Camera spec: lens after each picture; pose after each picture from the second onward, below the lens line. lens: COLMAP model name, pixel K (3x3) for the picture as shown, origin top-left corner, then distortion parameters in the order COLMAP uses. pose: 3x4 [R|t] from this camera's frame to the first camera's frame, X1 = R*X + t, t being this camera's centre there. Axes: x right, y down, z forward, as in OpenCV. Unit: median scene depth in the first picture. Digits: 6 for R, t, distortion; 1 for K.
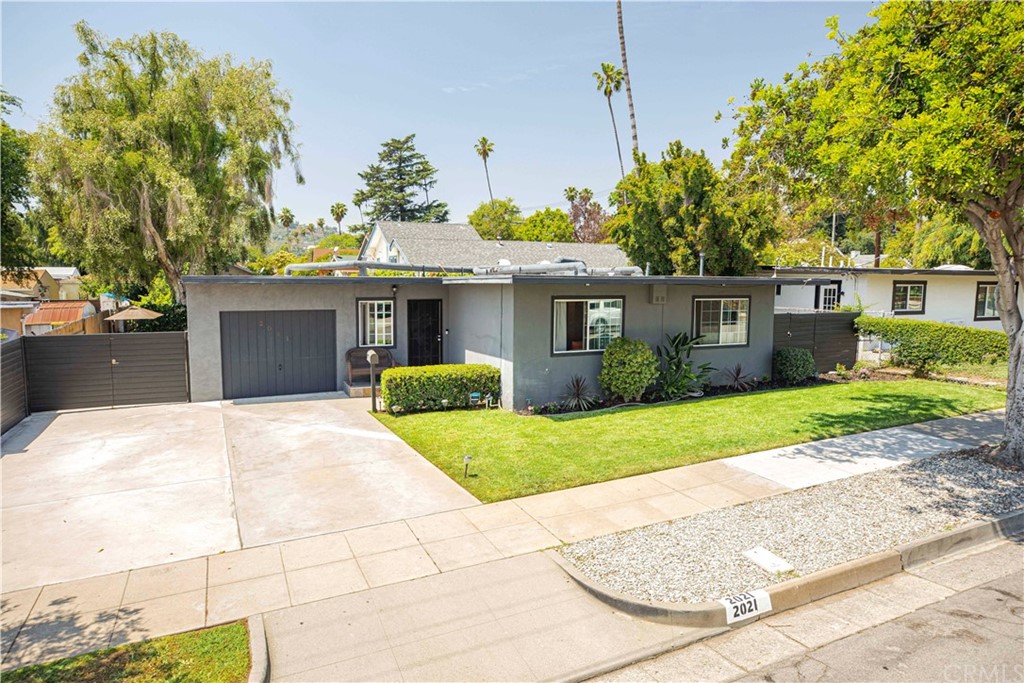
lens RADIAL K [[580.1, 0, 512.0], [0, 580.1, 341.5], [0, 0, 1]] dist [0.000207, 0.000386]
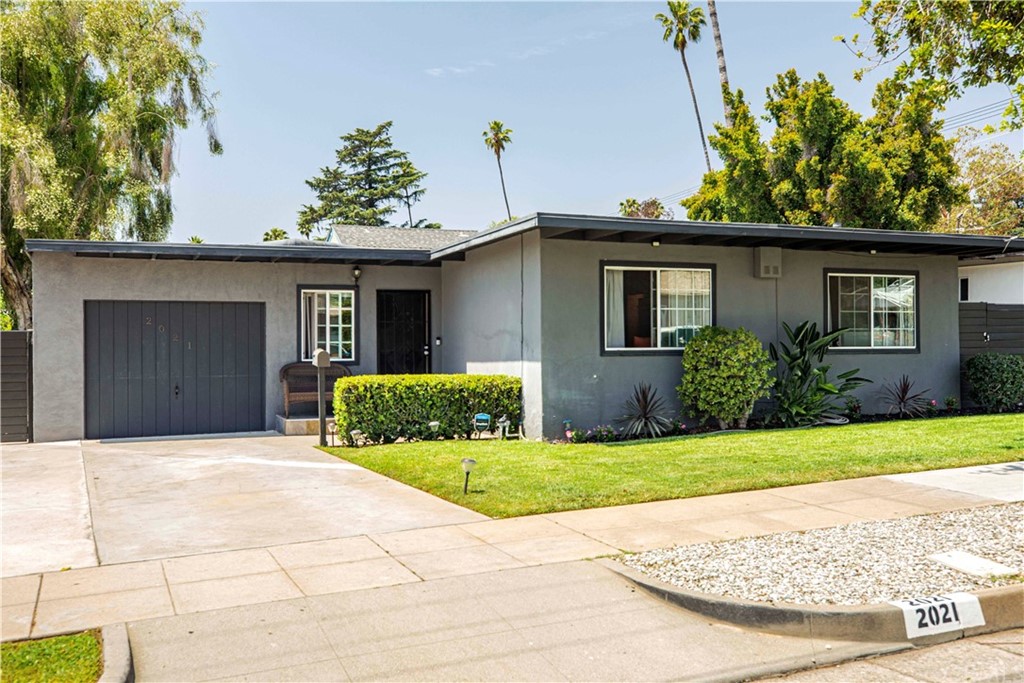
lens RADIAL K [[902.6, 0, 516.7], [0, 902.6, 338.8], [0, 0, 1]] dist [0.050349, 0.000362]
pose [[0.999392, -0.020677, -0.028062, 0.003237], [0.017442, 0.993668, -0.110991, 0.114347], [0.030179, 0.110434, 0.993425, 0.013408]]
